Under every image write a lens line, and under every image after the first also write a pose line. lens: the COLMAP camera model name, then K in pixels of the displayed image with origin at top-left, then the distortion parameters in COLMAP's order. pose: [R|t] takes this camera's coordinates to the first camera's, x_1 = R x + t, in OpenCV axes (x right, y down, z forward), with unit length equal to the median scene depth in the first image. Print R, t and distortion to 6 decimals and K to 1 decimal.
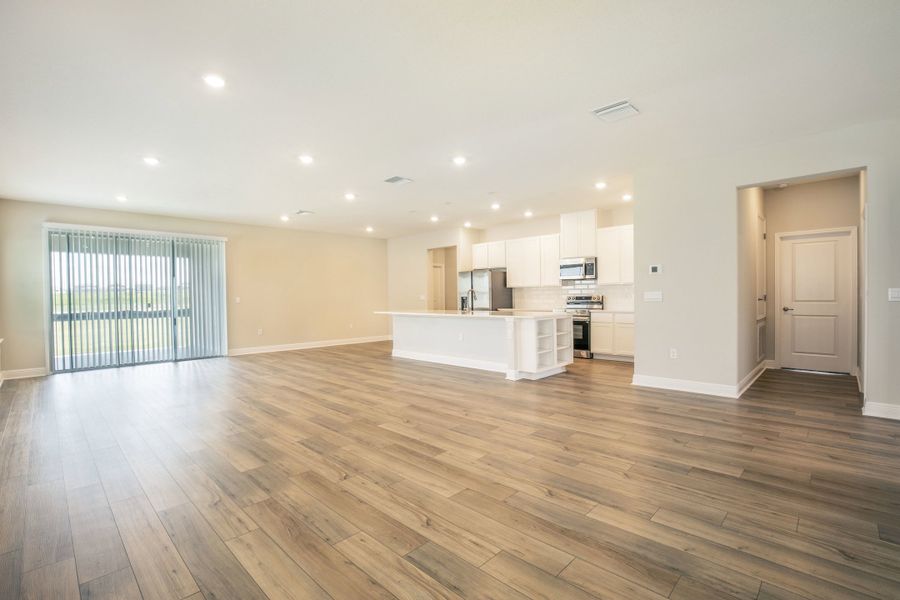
lens RADIAL K [[411.4, 0, 436.0], [0, 411.4, 297.8], [0, 0, 1]] dist [-0.016908, 0.000657]
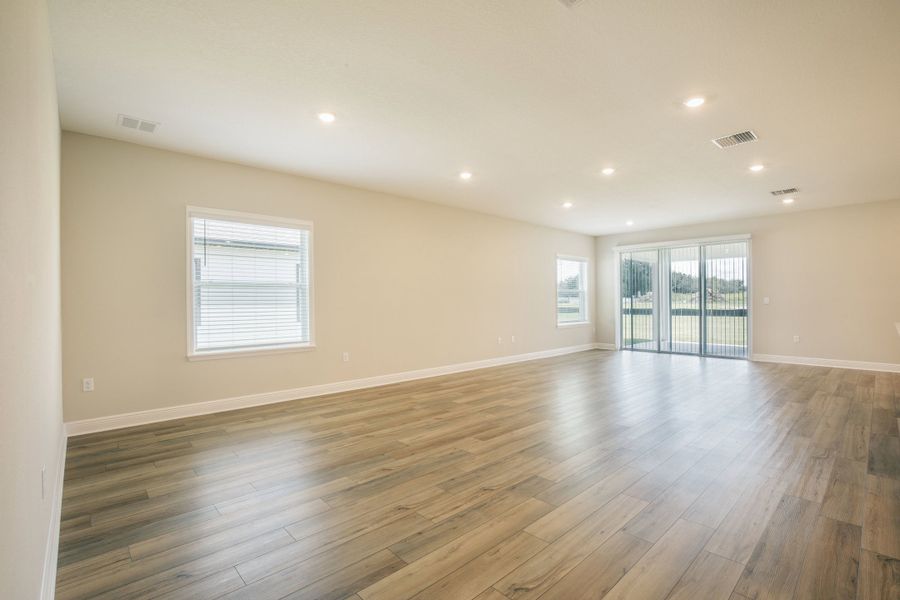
lens RADIAL K [[411.4, 0, 458.2], [0, 411.4, 300.2], [0, 0, 1]] dist [-0.016908, 0.000657]
pose [[-0.035545, 0.004372, -0.999359, 1.194679], [0.011330, 0.999928, 0.003971, -0.008904], [0.999304, -0.011182, -0.035592, 1.034268]]
